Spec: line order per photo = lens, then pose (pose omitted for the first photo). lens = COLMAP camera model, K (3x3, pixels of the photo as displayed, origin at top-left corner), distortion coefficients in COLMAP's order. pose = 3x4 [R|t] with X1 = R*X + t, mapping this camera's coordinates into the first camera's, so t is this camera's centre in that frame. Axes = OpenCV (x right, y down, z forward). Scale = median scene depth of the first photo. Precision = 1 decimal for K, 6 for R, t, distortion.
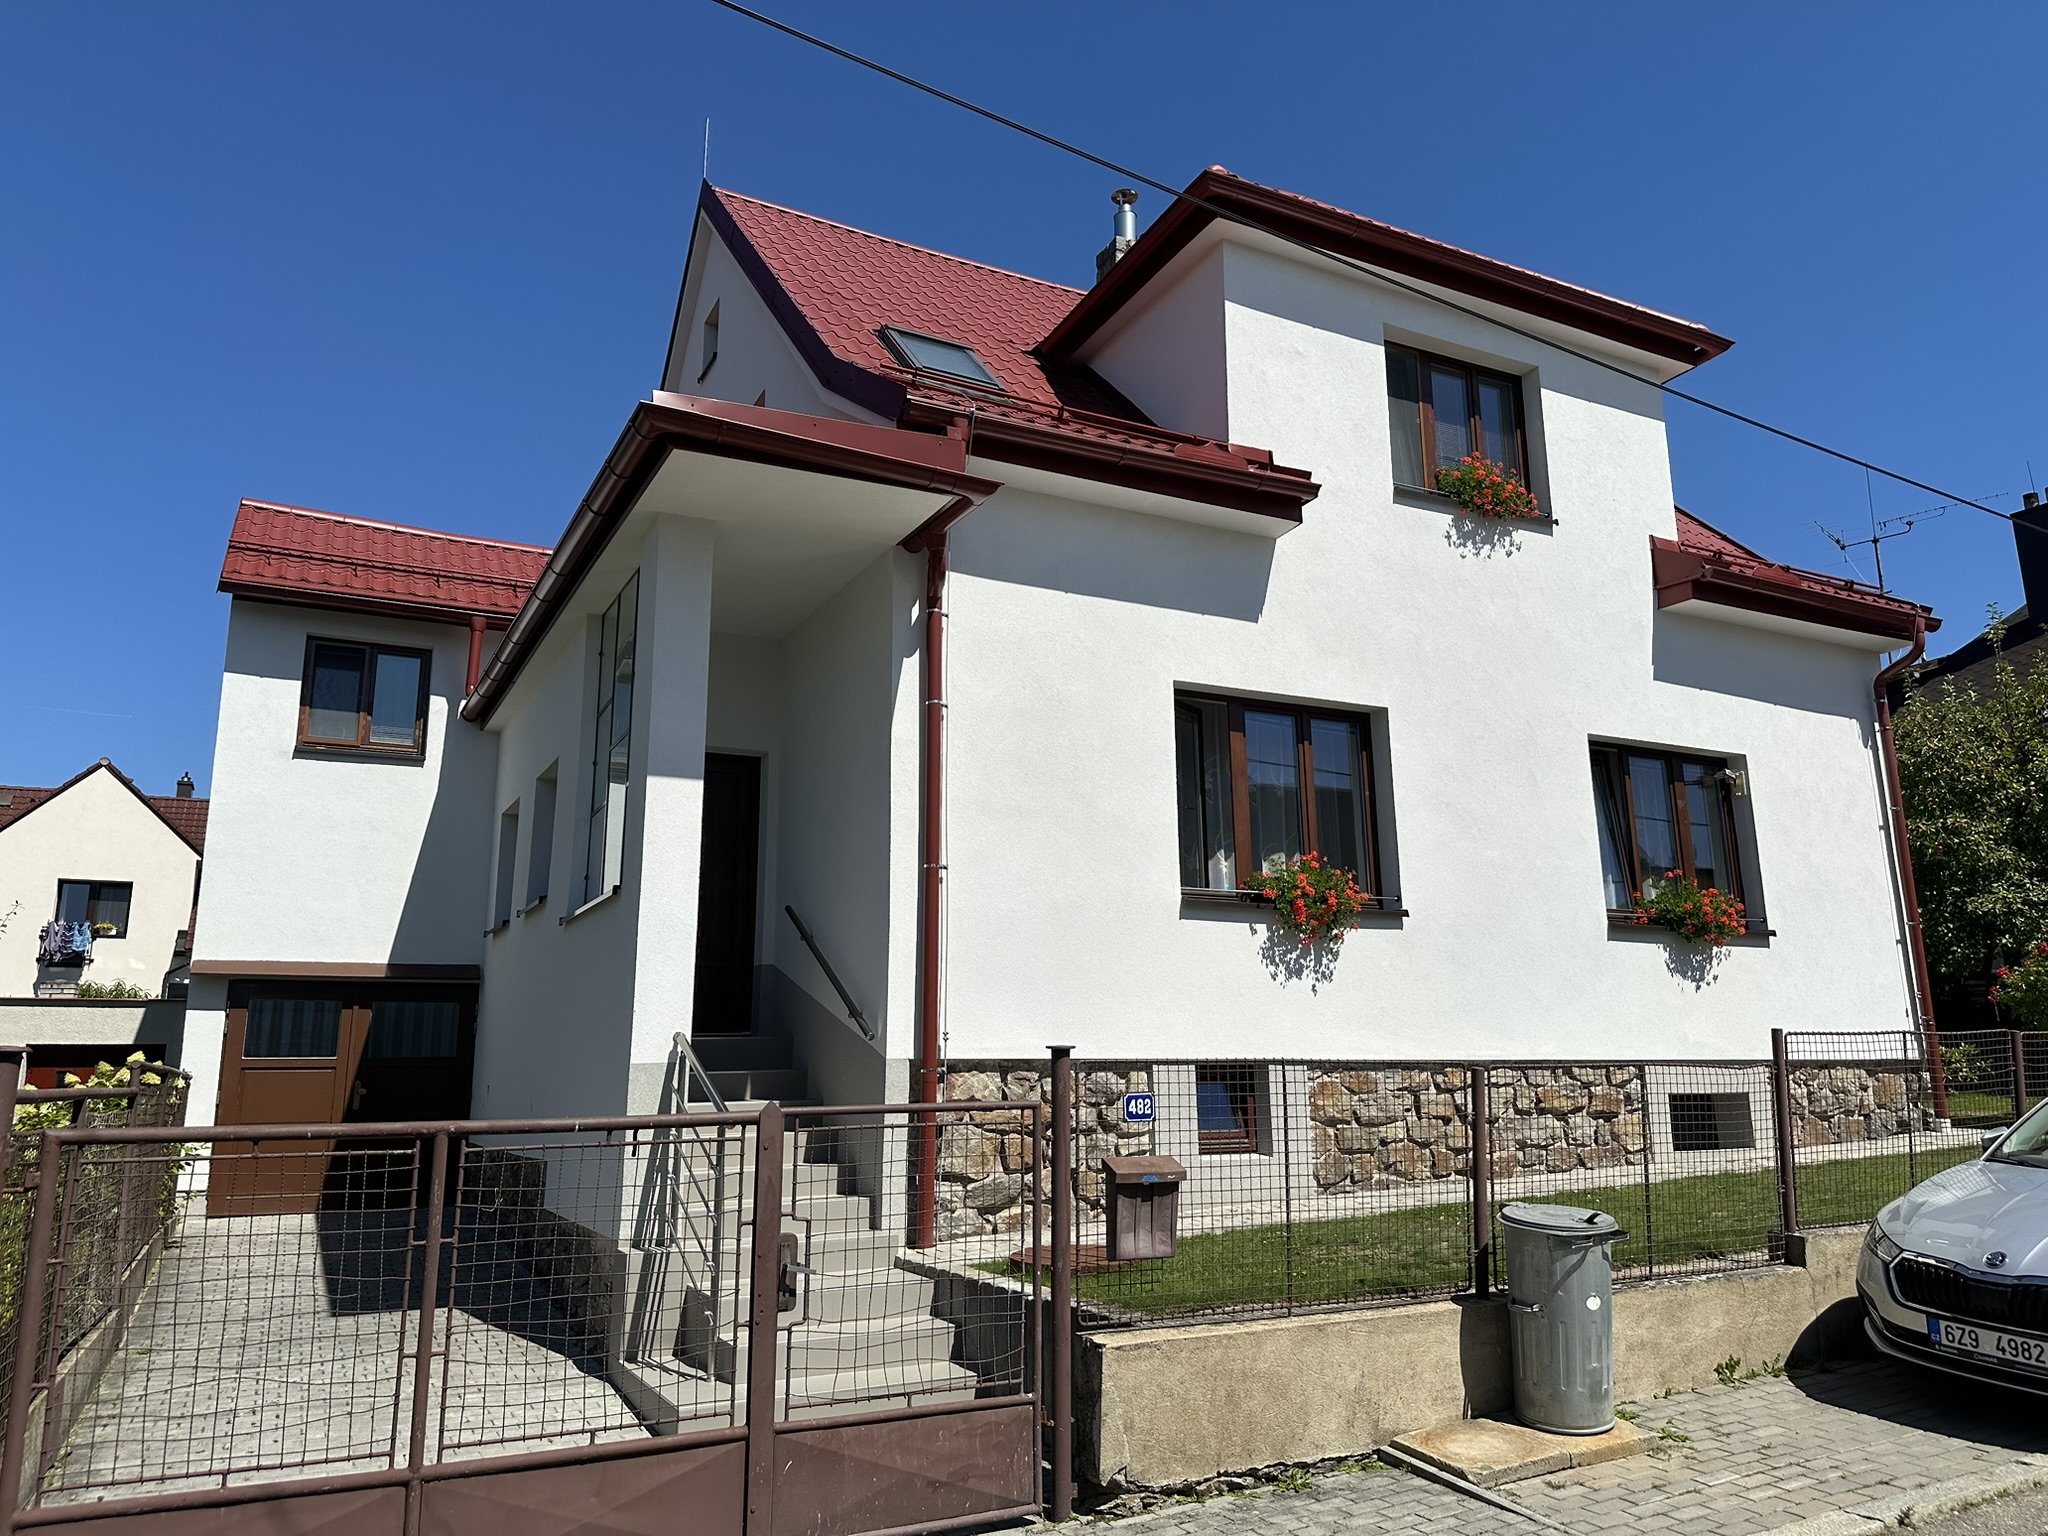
lens RADIAL K [[1411.3, 0, 1025.5], [0, 1411.3, 745.7], [0, 0, 1]] dist [0.082758, -0.107816]
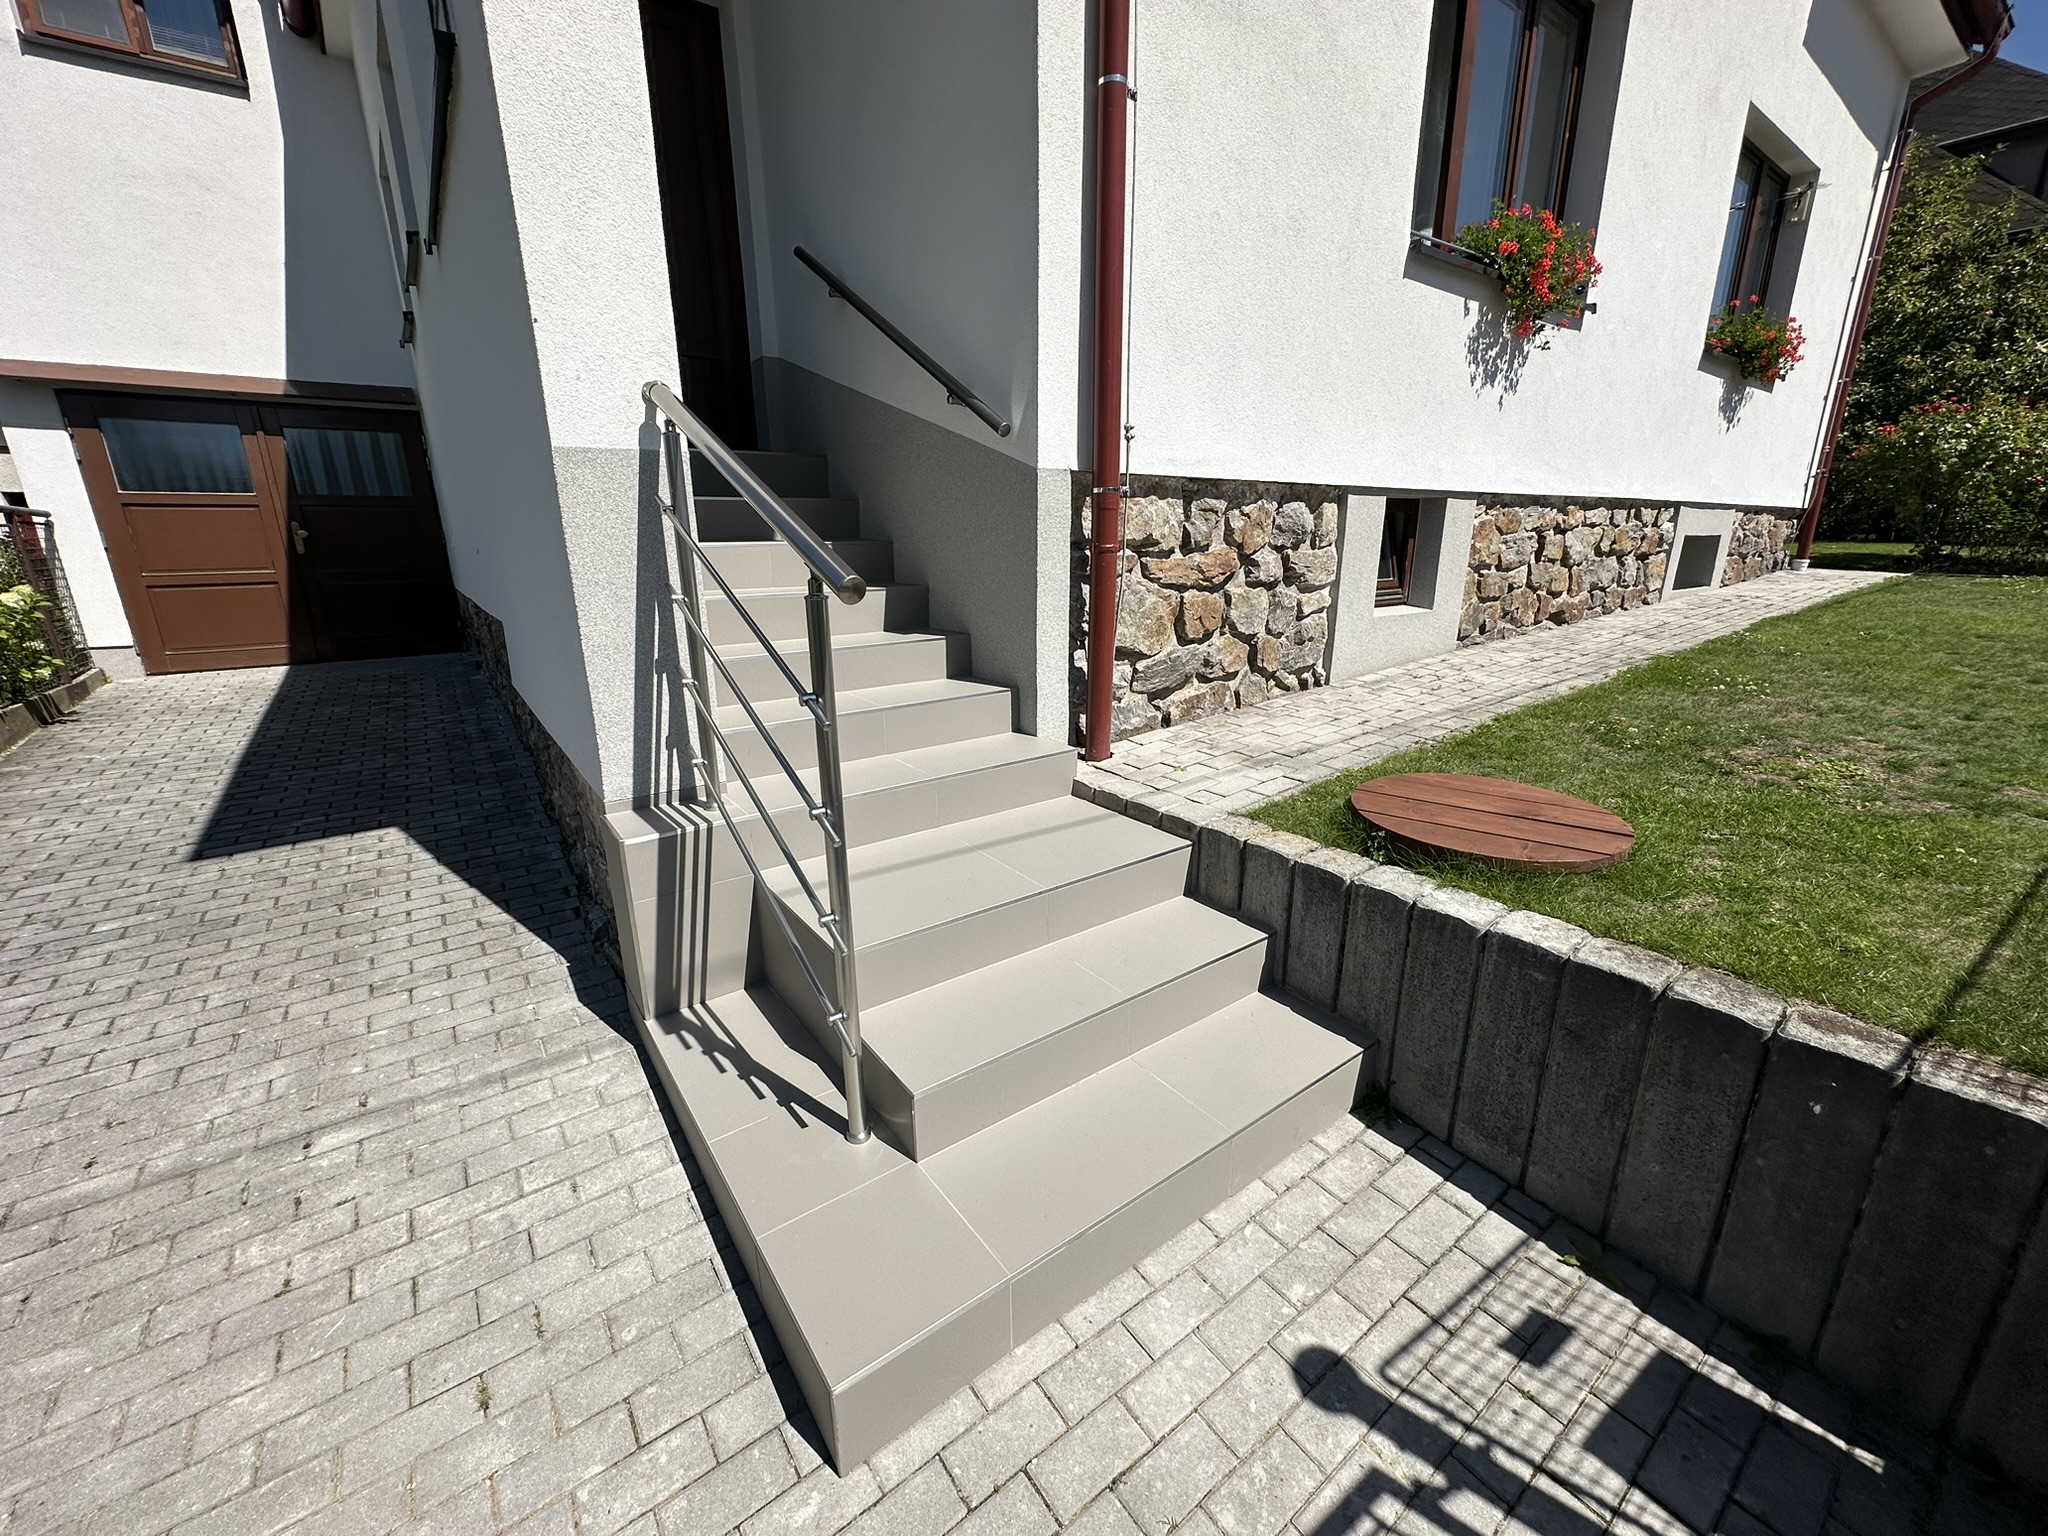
lens RADIAL K [[812.8, 0, 1024.0], [0, 812.8, 768.0], [0, 0, 1]] dist [-0.005726, 0.001203]
pose [[0.987845, -0.042537, 0.149511, -0.114043], [-0.035302, 0.875309, 0.482273, 0.119934], [-0.151383, -0.481689, 0.863168, 0.467036]]
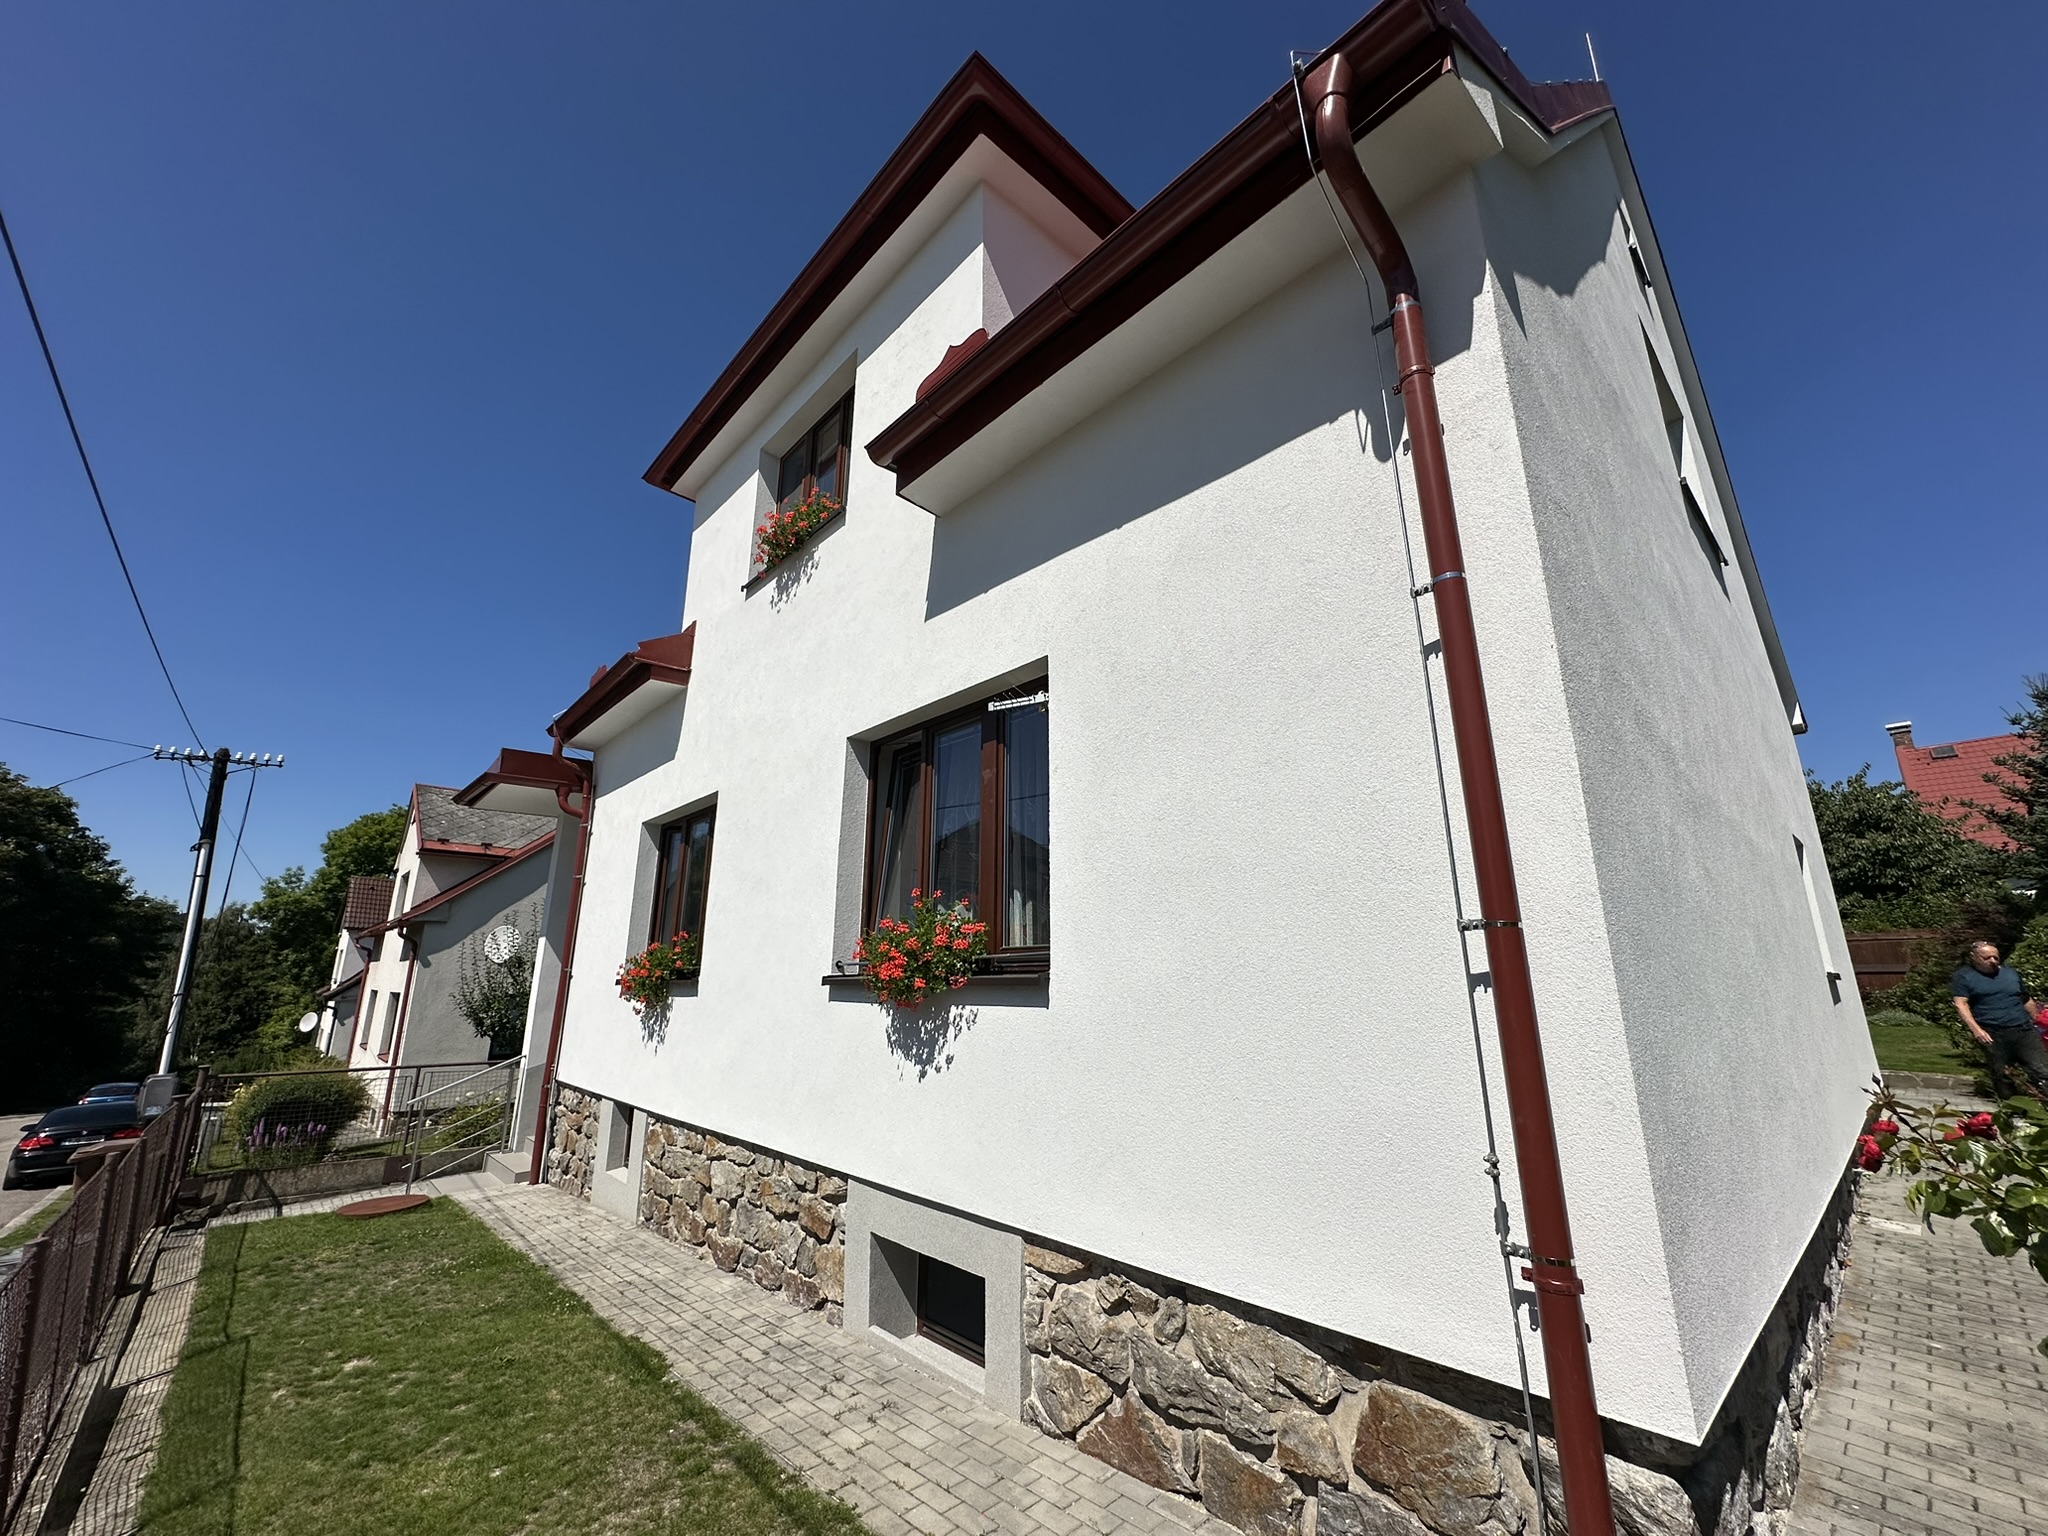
lens RADIAL K [[812.8, 0, 1024.0], [0, 812.8, 768.0], [0, 0, 1]] dist [-0.005726, 0.001203]
pose [[0.266546, -0.236655, -0.934317, 0.847613], [0.209552, 0.960427, -0.183487, 0.113793], [0.940766, -0.146880, 0.305590, 0.948952]]
